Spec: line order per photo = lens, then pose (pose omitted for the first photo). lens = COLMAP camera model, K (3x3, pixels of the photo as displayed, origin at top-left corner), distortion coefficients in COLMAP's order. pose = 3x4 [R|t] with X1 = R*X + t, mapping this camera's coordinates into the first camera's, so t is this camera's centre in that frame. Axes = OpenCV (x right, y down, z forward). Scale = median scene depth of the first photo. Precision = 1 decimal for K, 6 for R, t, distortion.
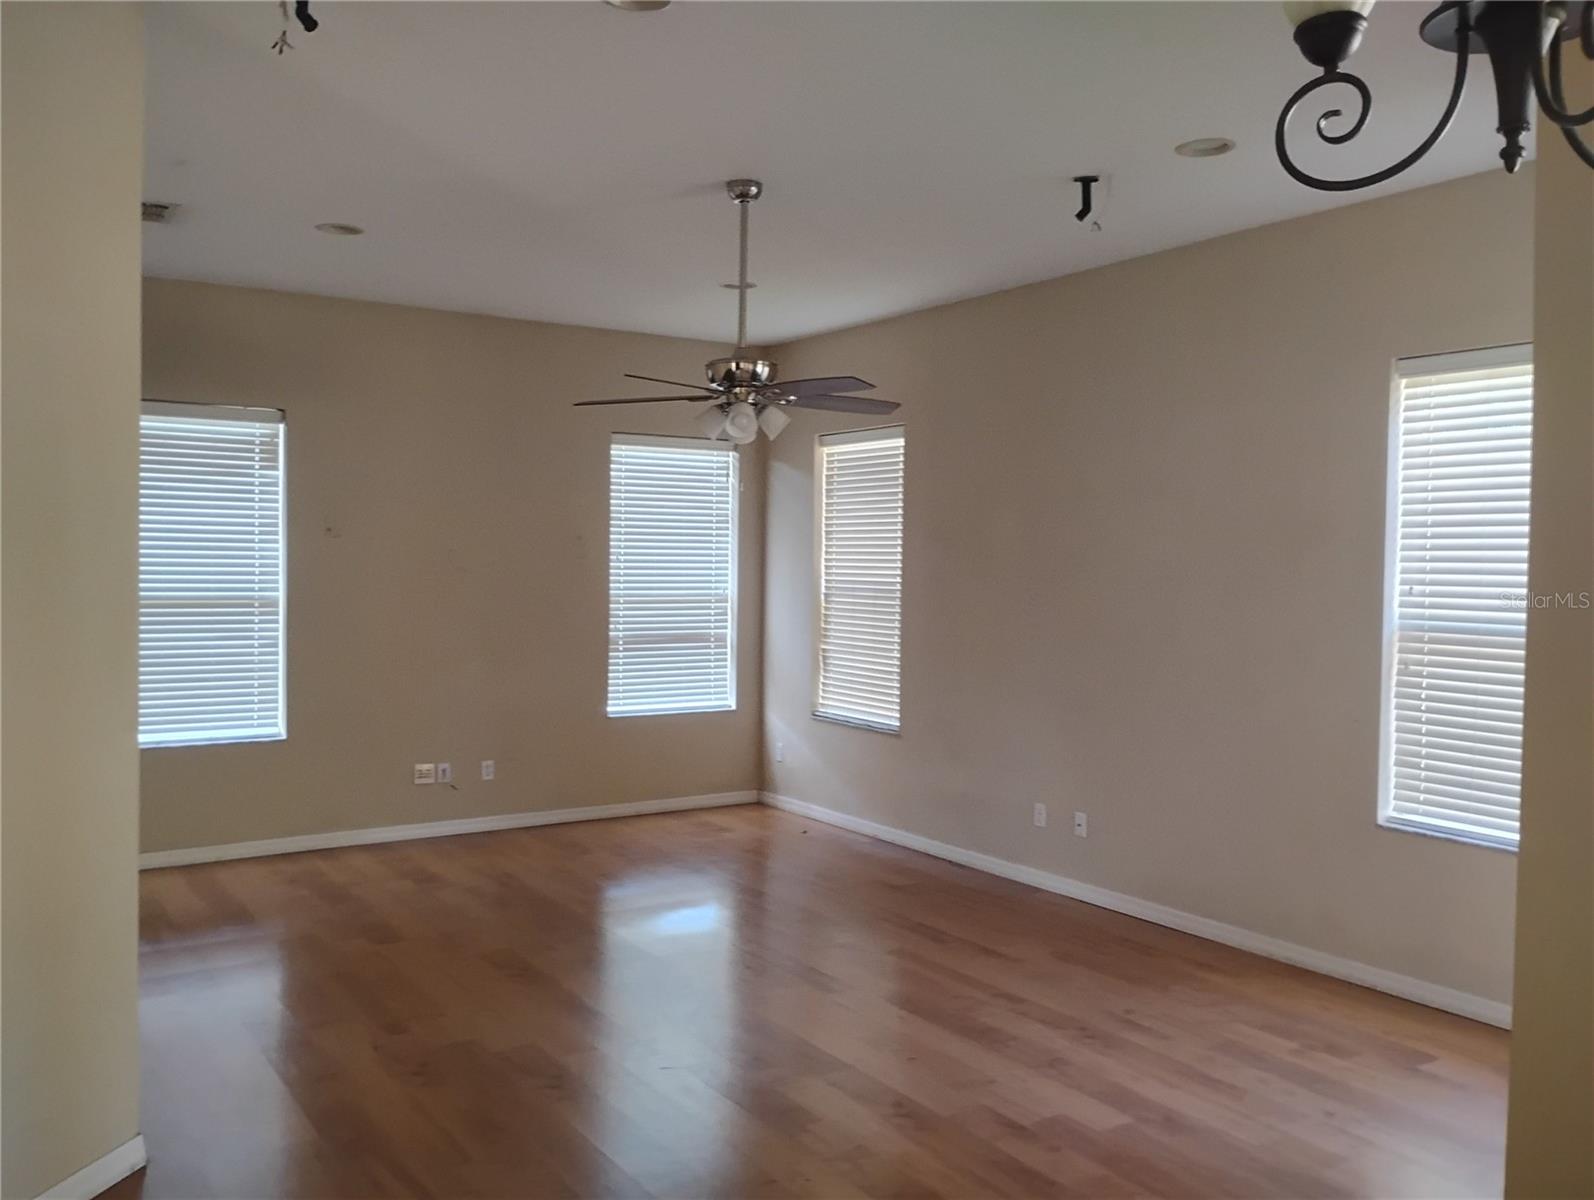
lens RADIAL K [[1312.0, 0, 801.9], [0, 1312.0, 606.9], [0, 0, 1]] dist [0.035539, -0.051105]
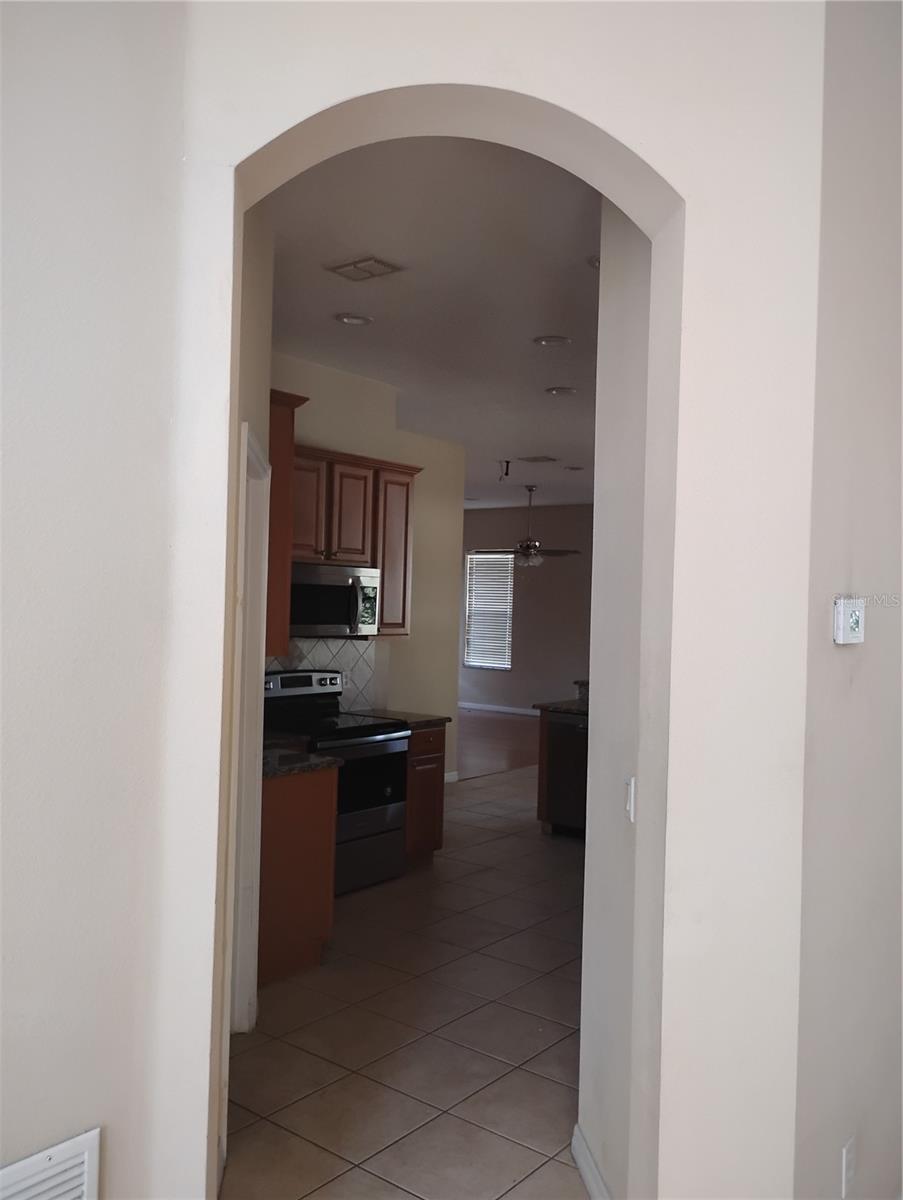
lens RADIAL K [[987.7, 0, 451.0], [0, 987.7, 597.5], [0, 0, 1]] dist [0.035539, -0.051105]
pose [[0.952423, 0.023665, 0.303860, -0.616573], [-0.013037, 0.999232, -0.036958, 0.026964], [-0.304501, 0.031238, 0.952000, -0.793366]]
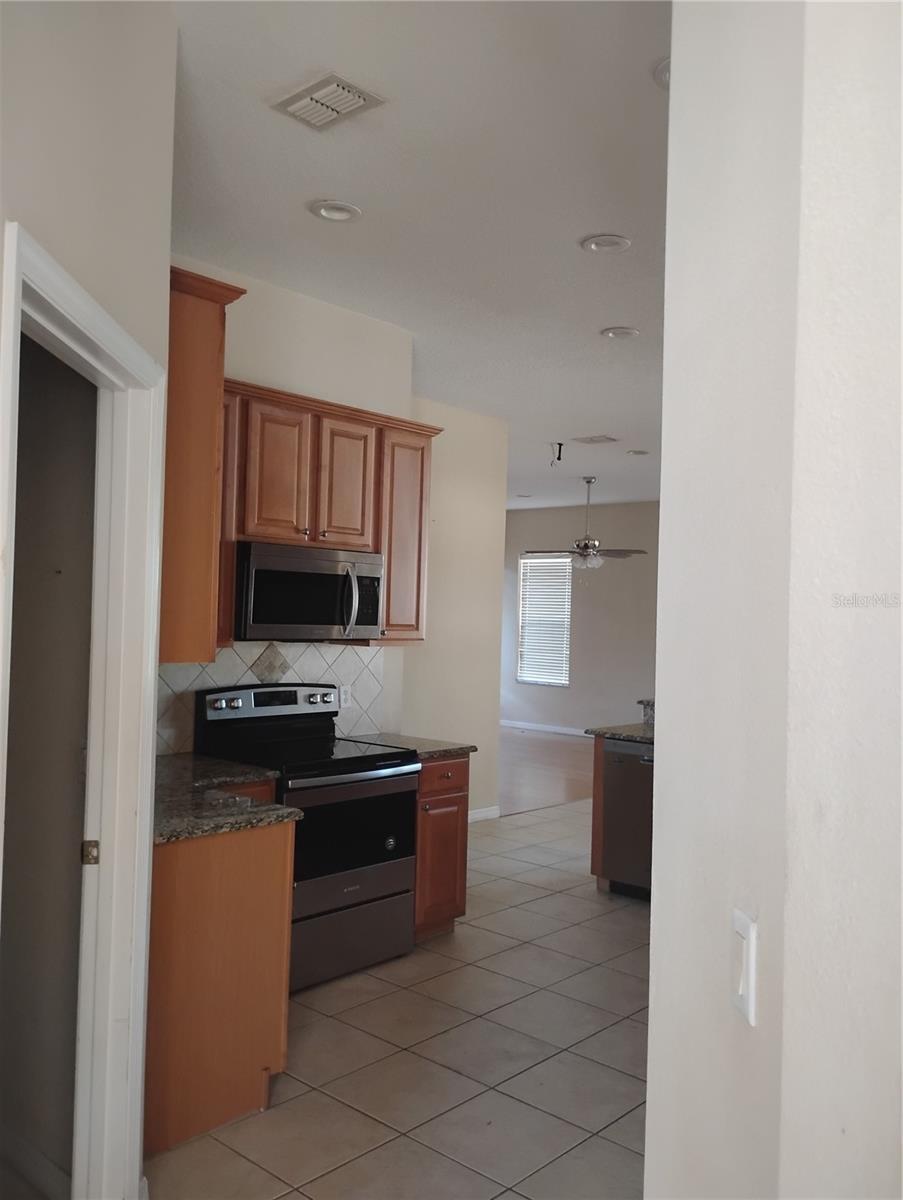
lens RADIAL K [[987.7, 0, 450.8], [0, 987.7, 592.2], [0, 0, 1]] dist [0.035539, -0.051105]
pose [[0.970504, 0.030288, 0.239174, -0.538540], [-0.016957, 0.998196, -0.057602, 0.033932], [-0.240487, 0.051847, 0.969267, -0.632860]]
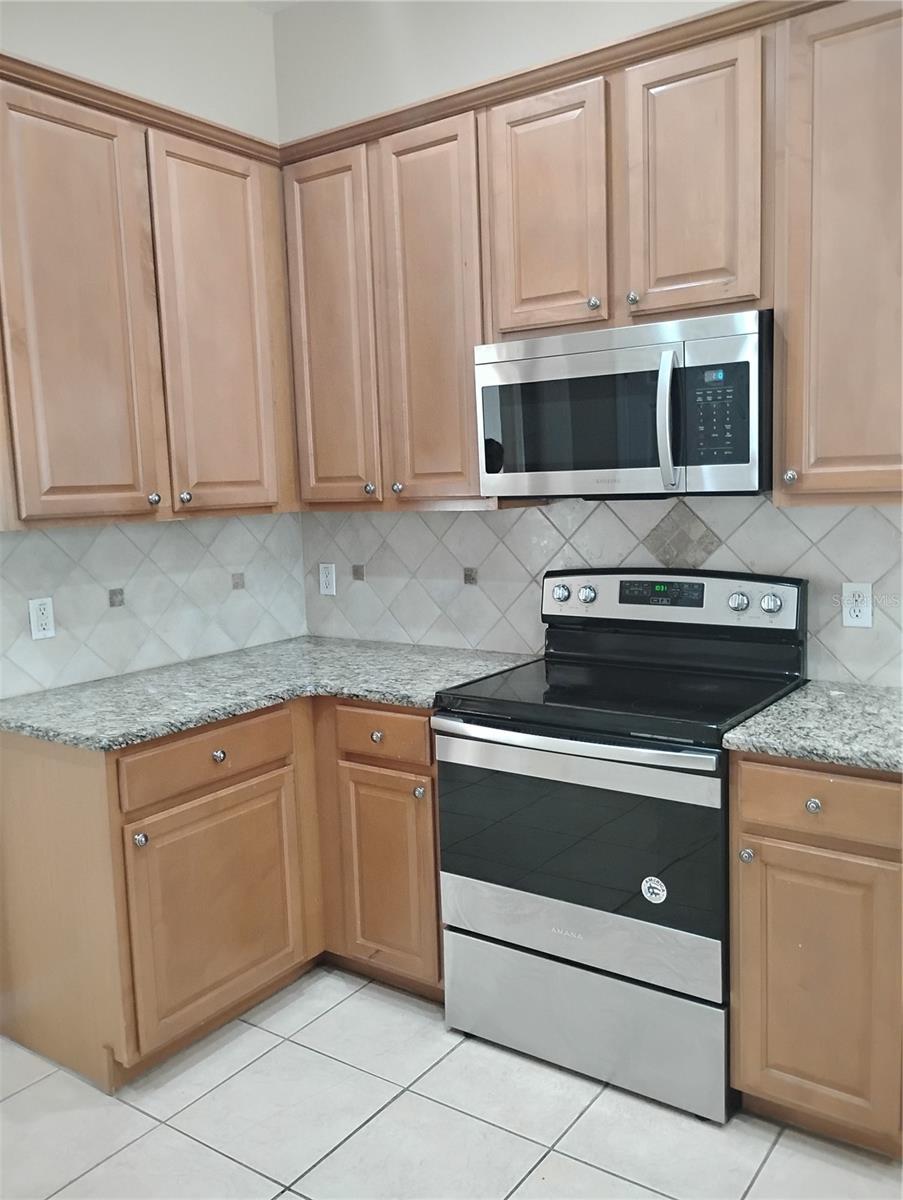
lens RADIAL K [[987.7, 0, 455.2], [0, 987.7, 600.2], [0, 0, 1]] dist [0.035539, -0.051105]
pose [[0.346177, 0.103503, -0.932442, -0.189955], [0.004244, 0.993713, 0.111879, 0.027623], [0.938160, -0.042687, 0.343561, -0.216411]]
